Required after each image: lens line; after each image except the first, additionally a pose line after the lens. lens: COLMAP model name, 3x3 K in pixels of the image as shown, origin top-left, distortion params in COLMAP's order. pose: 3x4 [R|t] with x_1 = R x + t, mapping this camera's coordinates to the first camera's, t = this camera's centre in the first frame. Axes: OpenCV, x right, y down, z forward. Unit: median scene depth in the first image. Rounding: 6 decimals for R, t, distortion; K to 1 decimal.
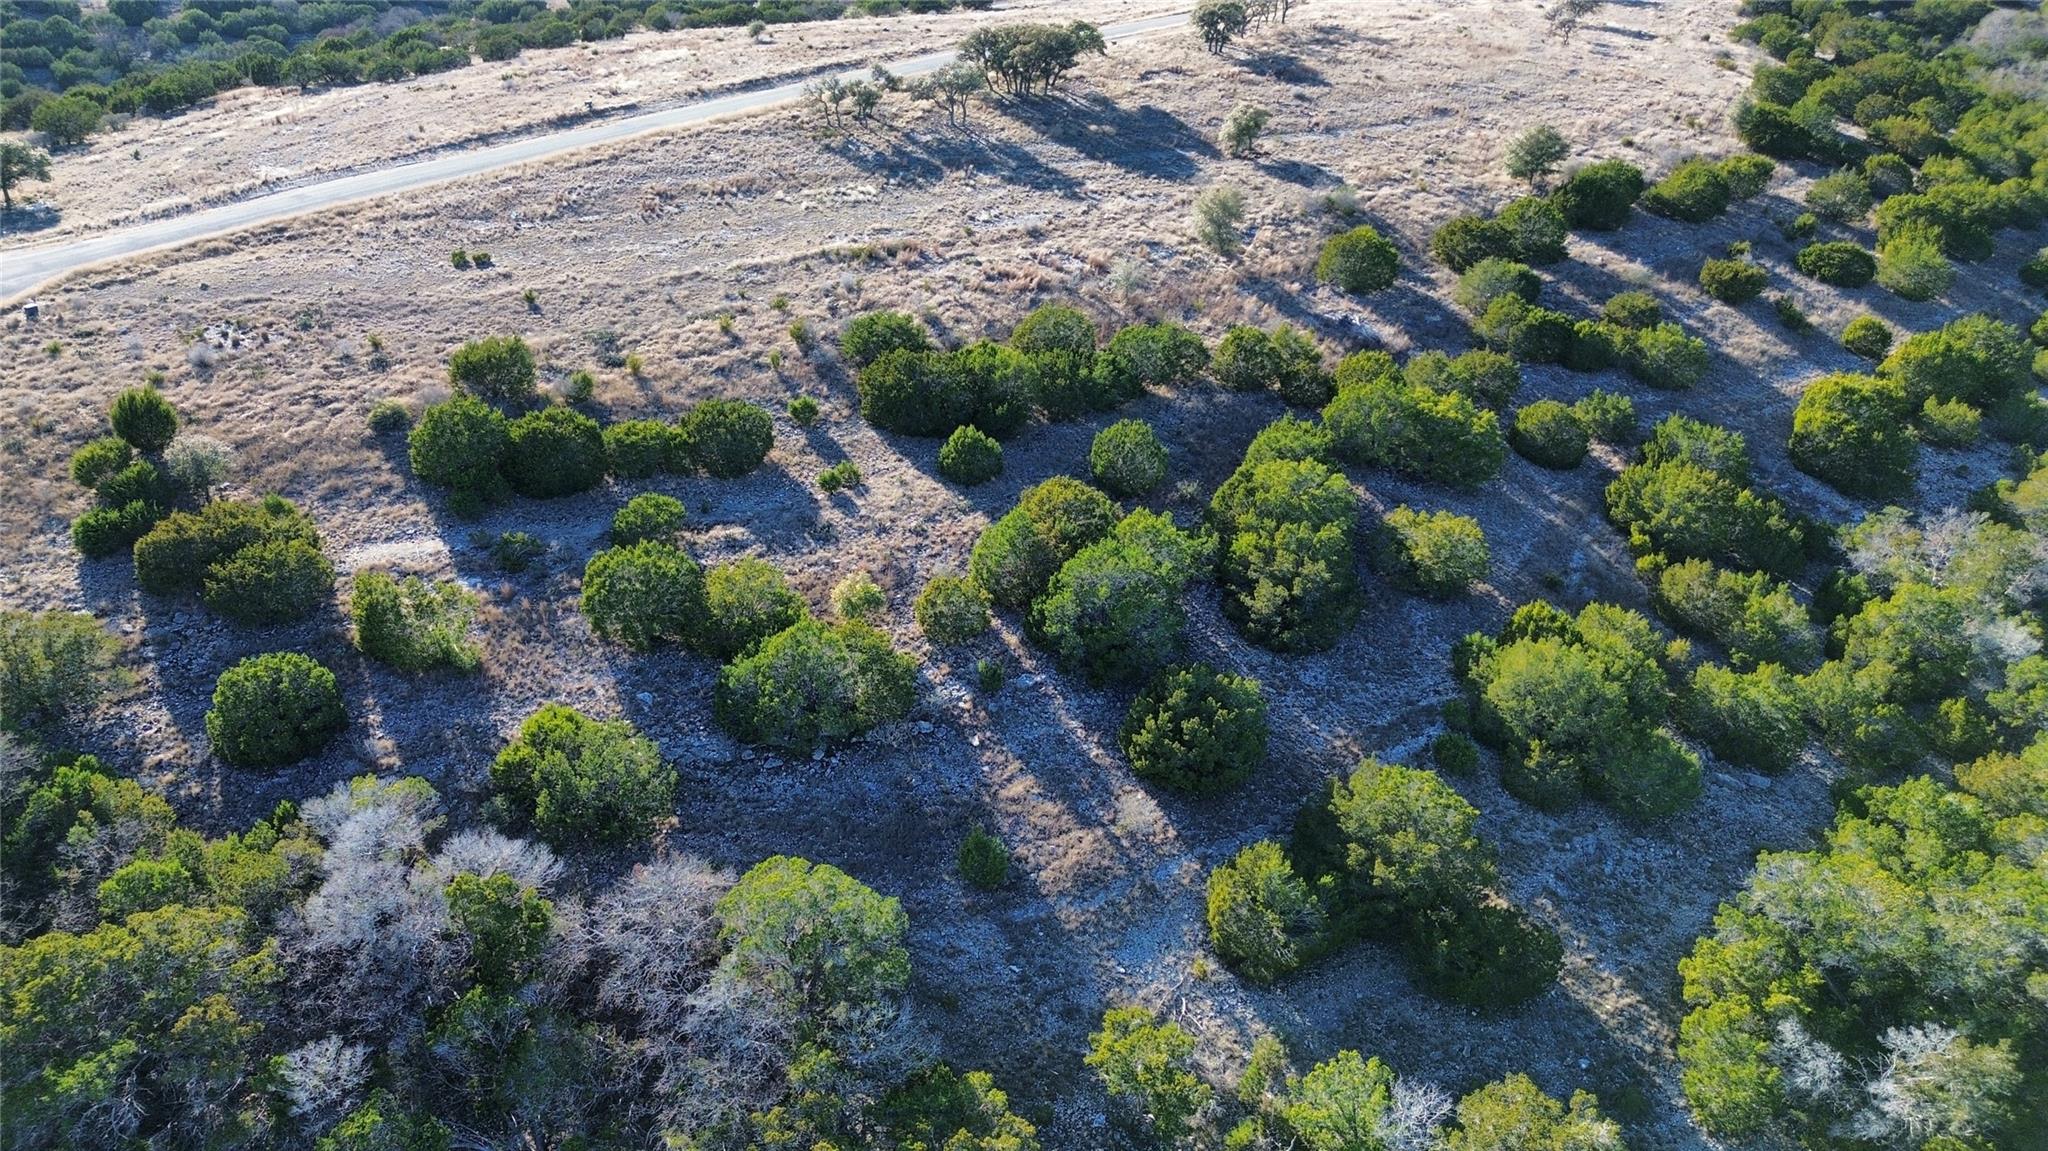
lens RADIAL K [[1436.2, 0, 1024.1], [0, 1436.2, 573.9], [0, 0, 1]] dist [0.030351, -0.015294]
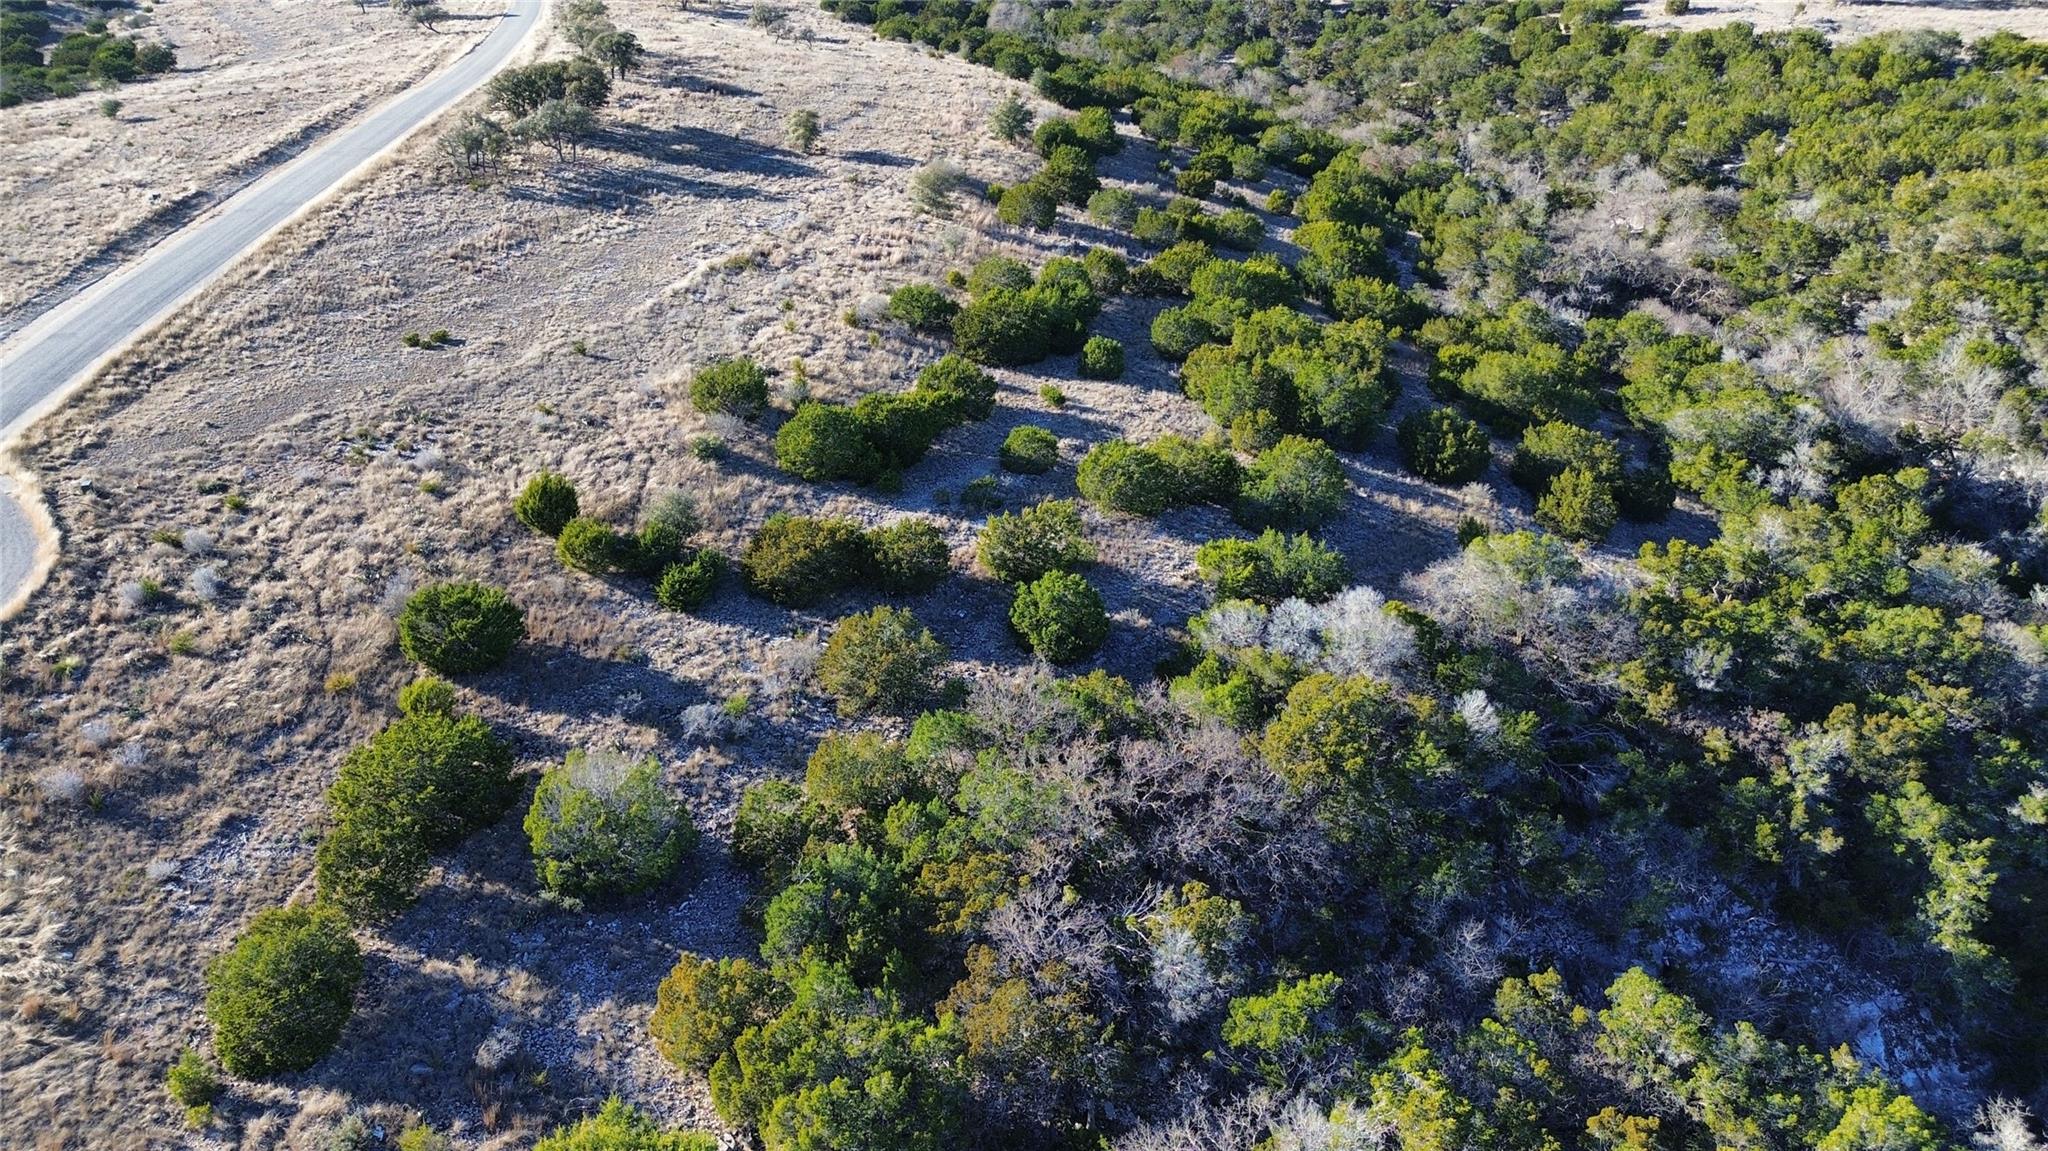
lens RADIAL K [[1436.2, 0, 1025.6], [0, 1436.2, 576.9], [0, 0, 1]] dist [0.030351, -0.015294]
pose [[0.715869, -0.317335, 0.621956, -0.774214], [0.329525, 0.938863, 0.099746, -0.041414], [-0.615585, 0.133545, 0.776673, 0.056256]]
